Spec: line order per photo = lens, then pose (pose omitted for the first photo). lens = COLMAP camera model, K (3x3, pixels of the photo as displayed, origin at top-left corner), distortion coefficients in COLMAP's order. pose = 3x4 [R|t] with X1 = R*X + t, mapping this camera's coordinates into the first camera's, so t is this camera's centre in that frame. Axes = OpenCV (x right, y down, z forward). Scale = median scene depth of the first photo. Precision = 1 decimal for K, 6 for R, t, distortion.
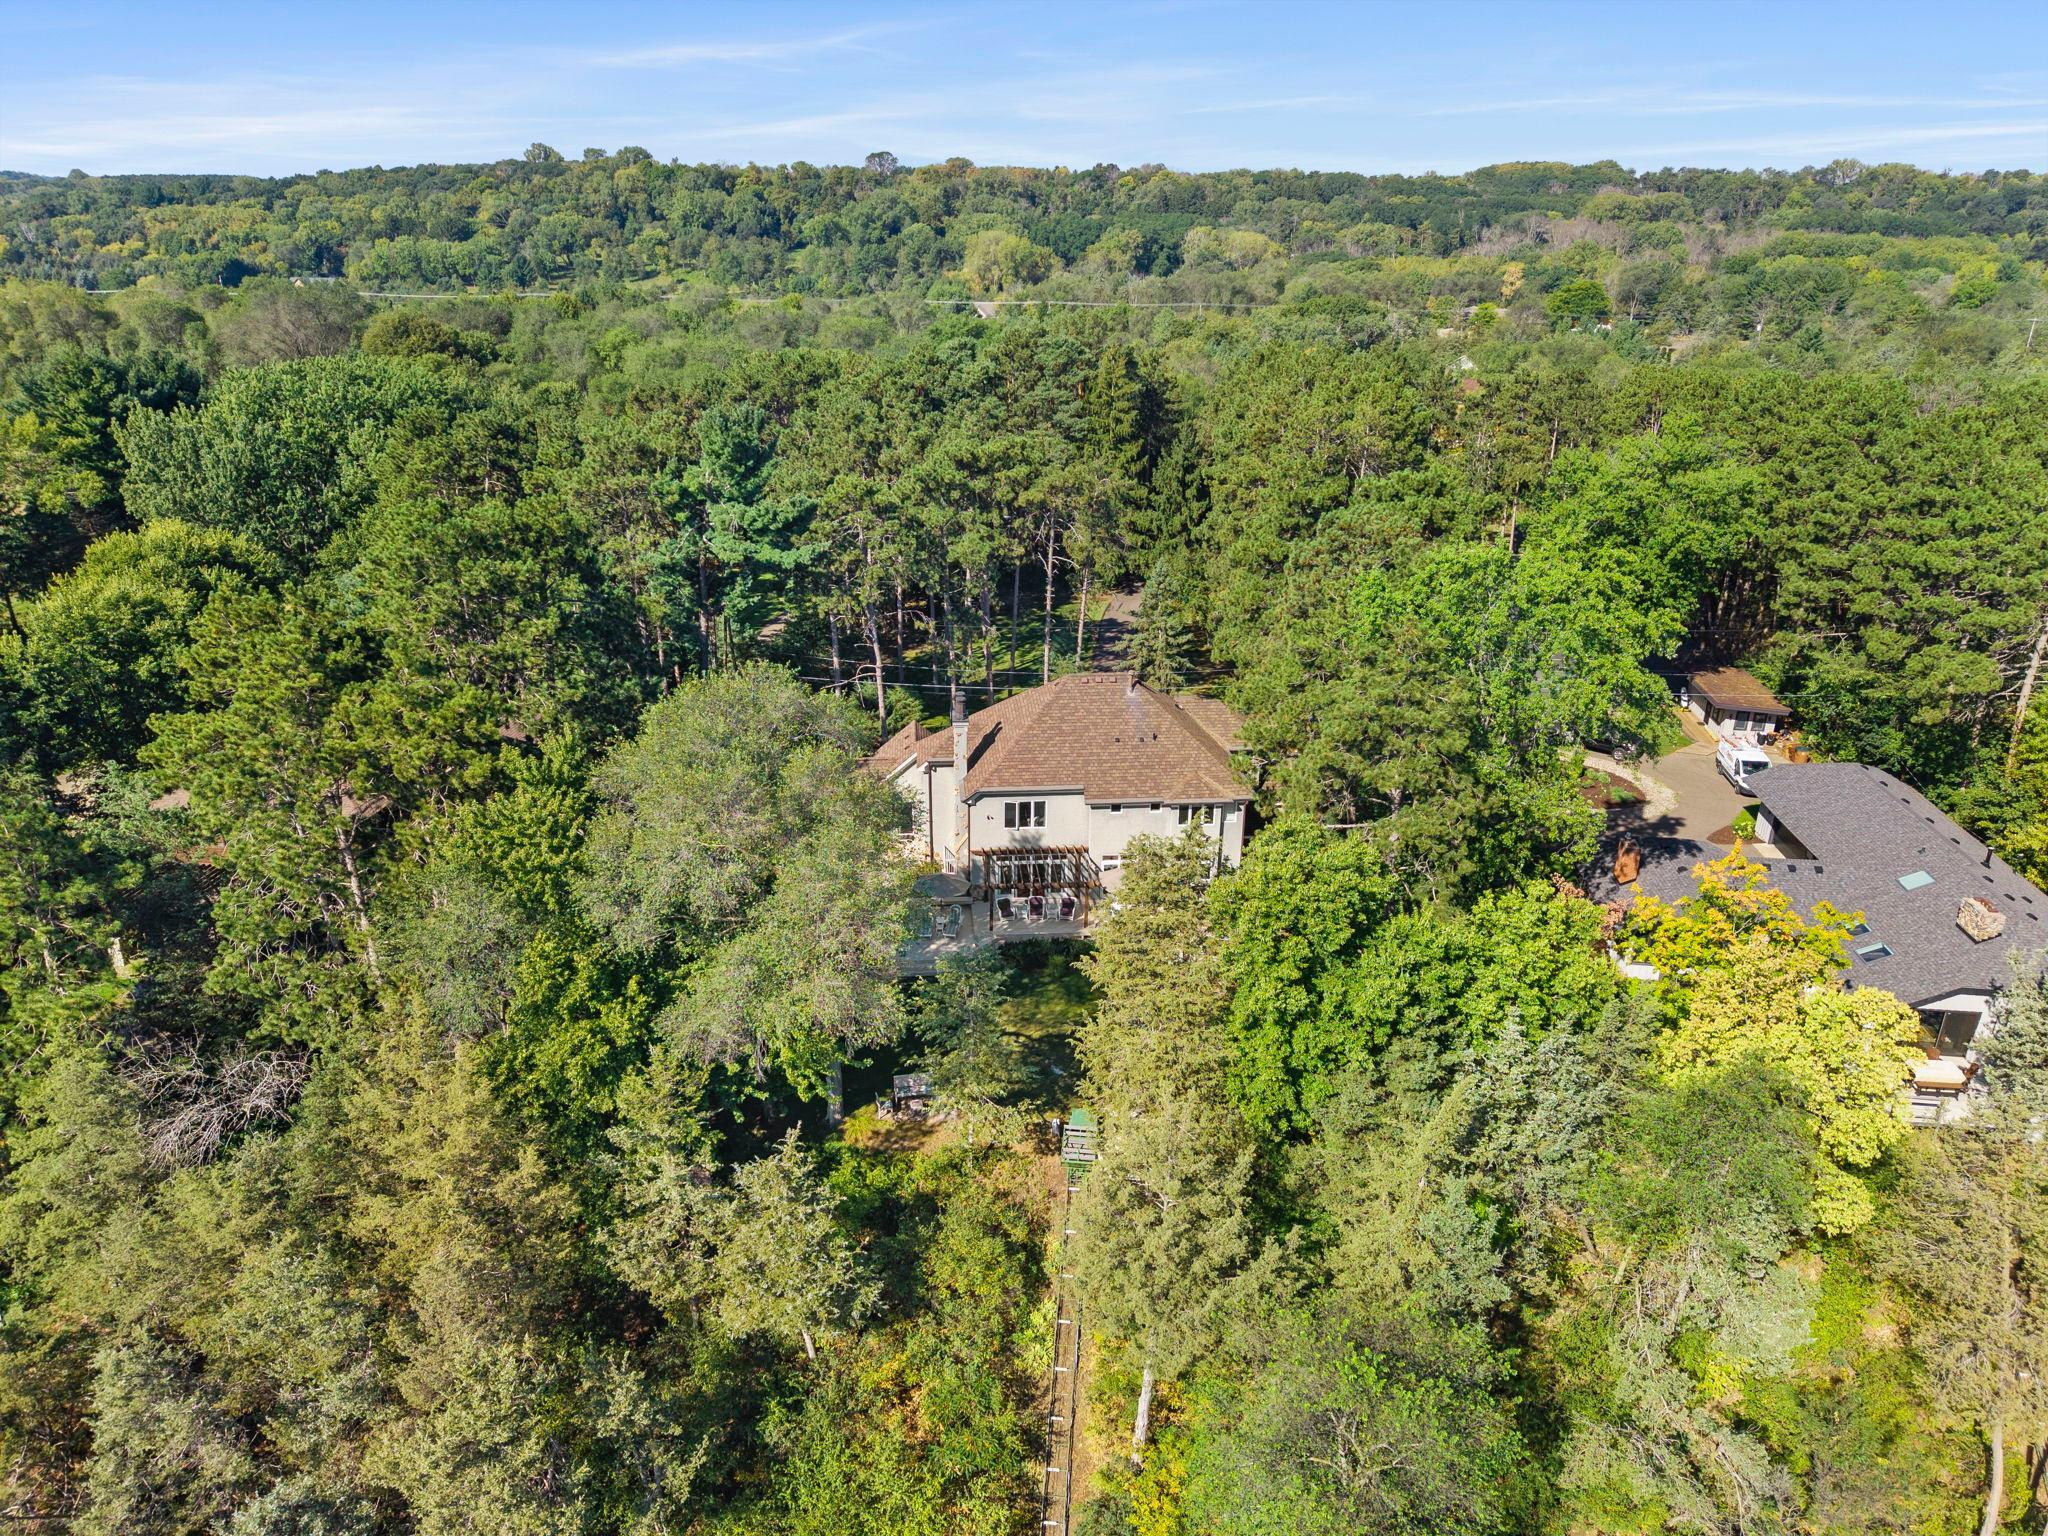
lens RADIAL K [[1385.3, 0, 1024.0], [0, 1385.3, 768.0], [0, 0, 1]] dist [0.016824, -0.010042]
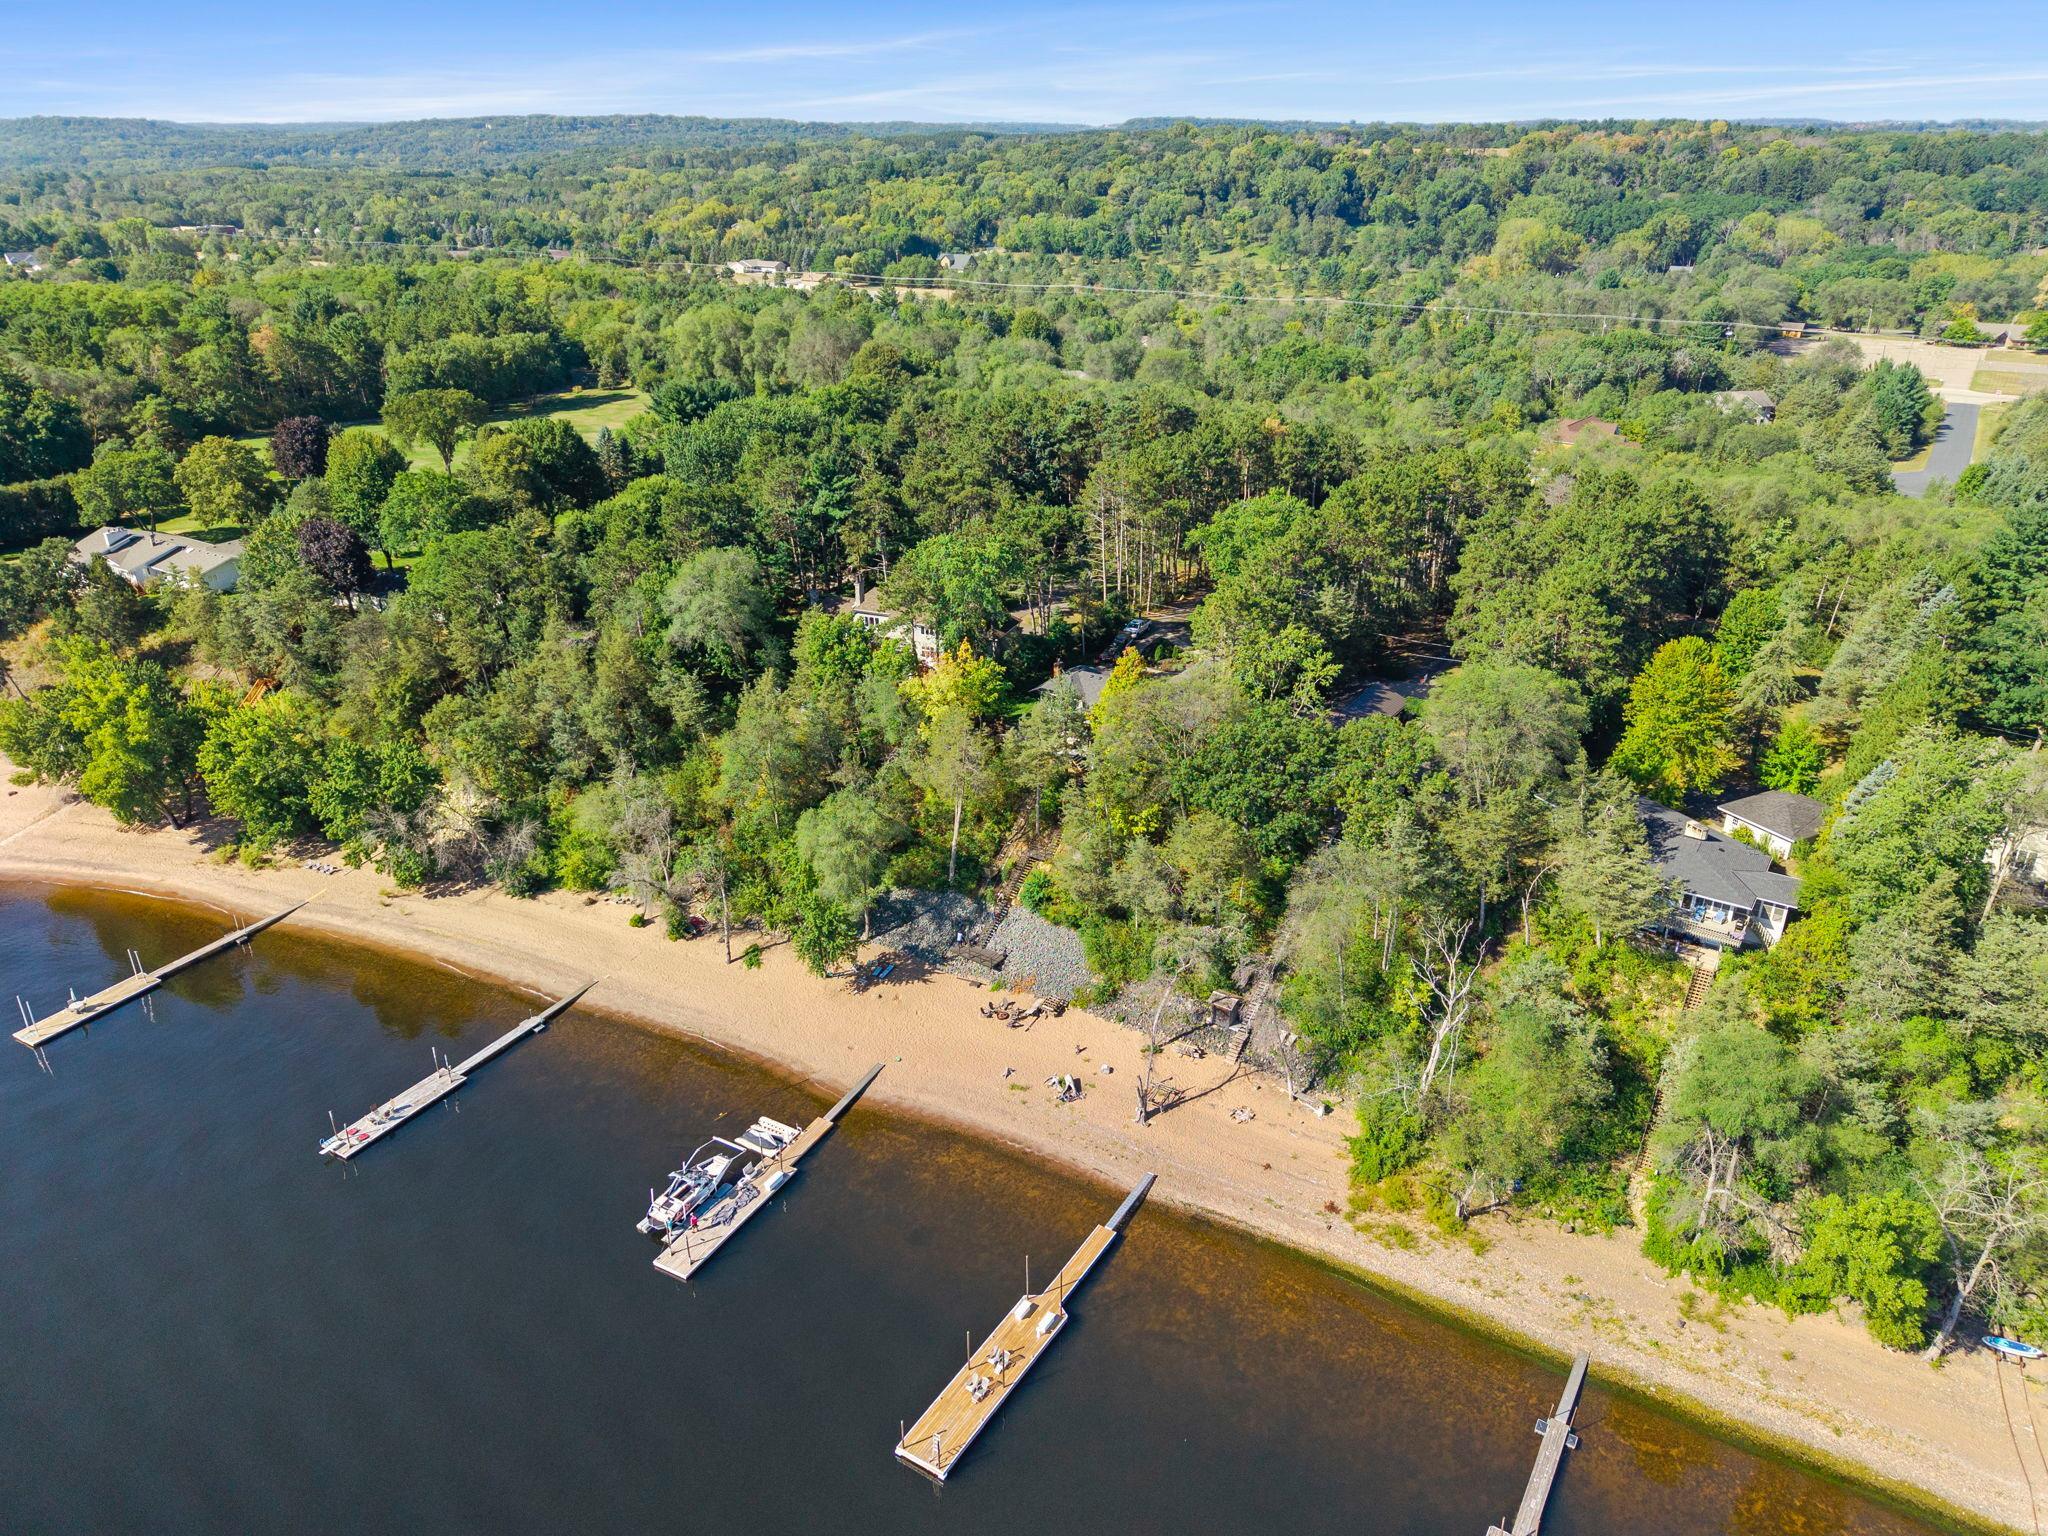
lens RADIAL K [[1401.8, 0, 1024.0], [0, 1401.8, 768.0], [0, 0, 1]] dist [0.019401, -0.006034]
pose [[0.891073, 0.178124, -0.417446, 0.155478], [-0.159802, 0.984002, 0.078761, 0.005602], [0.424797, -0.003472, 0.905282, -0.141919]]
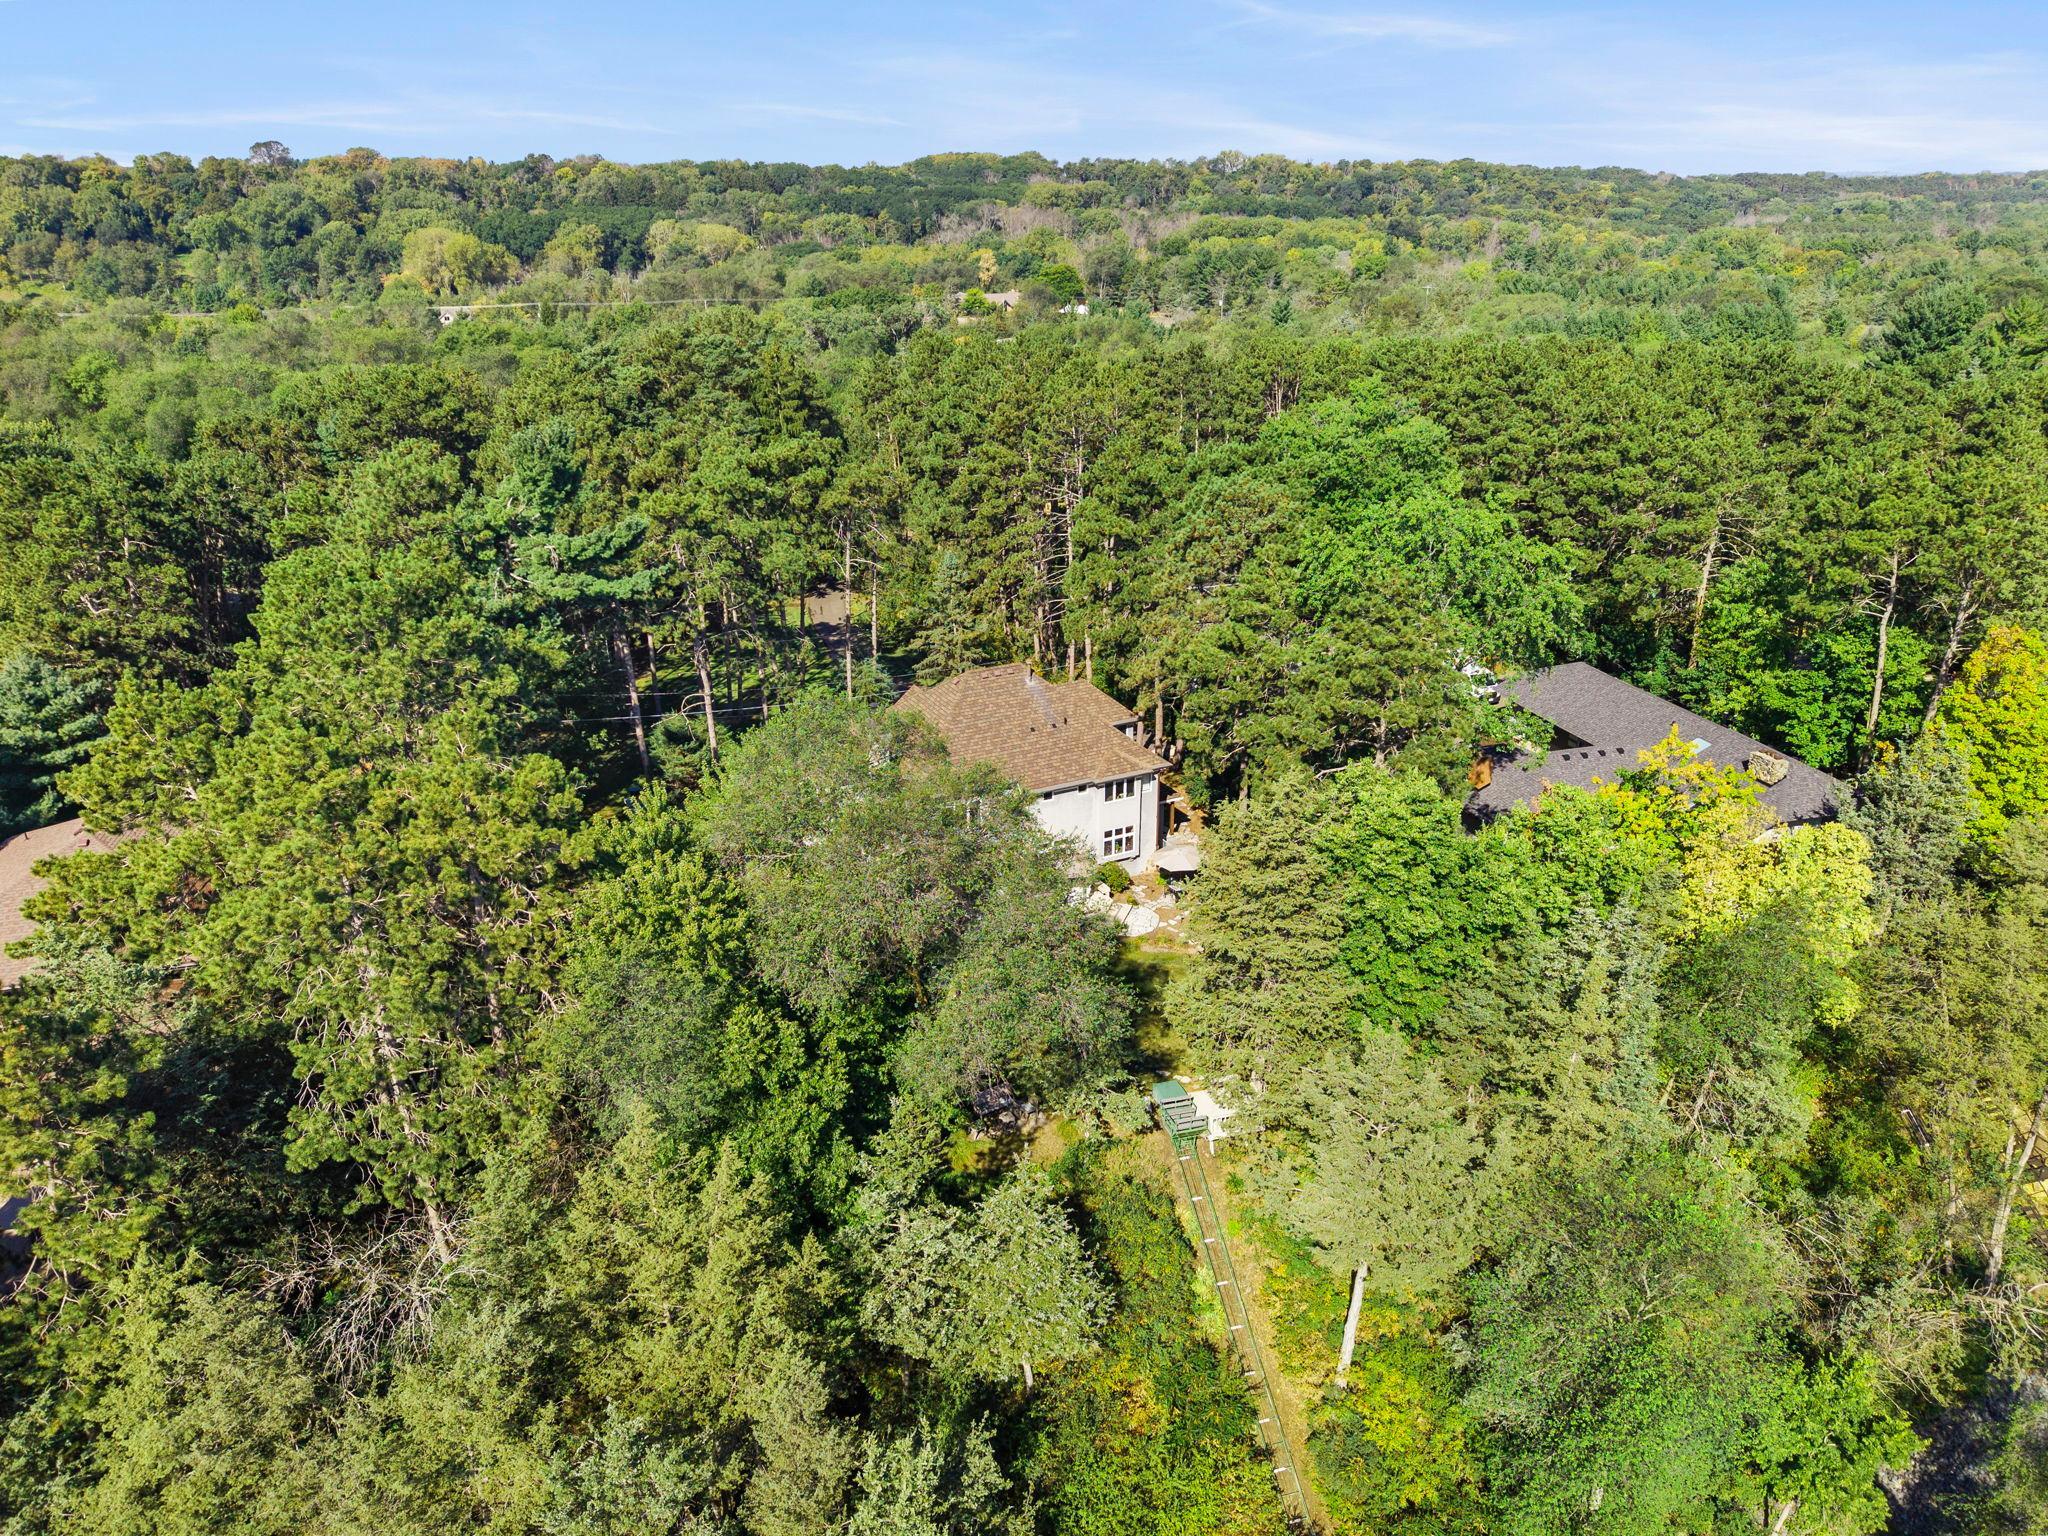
lens RADIAL K [[1421.4, 0, 1038.0], [0, 1421.4, 766.5], [0, 0, 1]] dist [-0.000176, 0.008970]
pose [[0.925481, -0.152200, 0.346873, -0.031229], [0.153424, 0.987866, 0.024107, -0.001898], [-0.346333, 0.030908, 0.937602, 0.003898]]
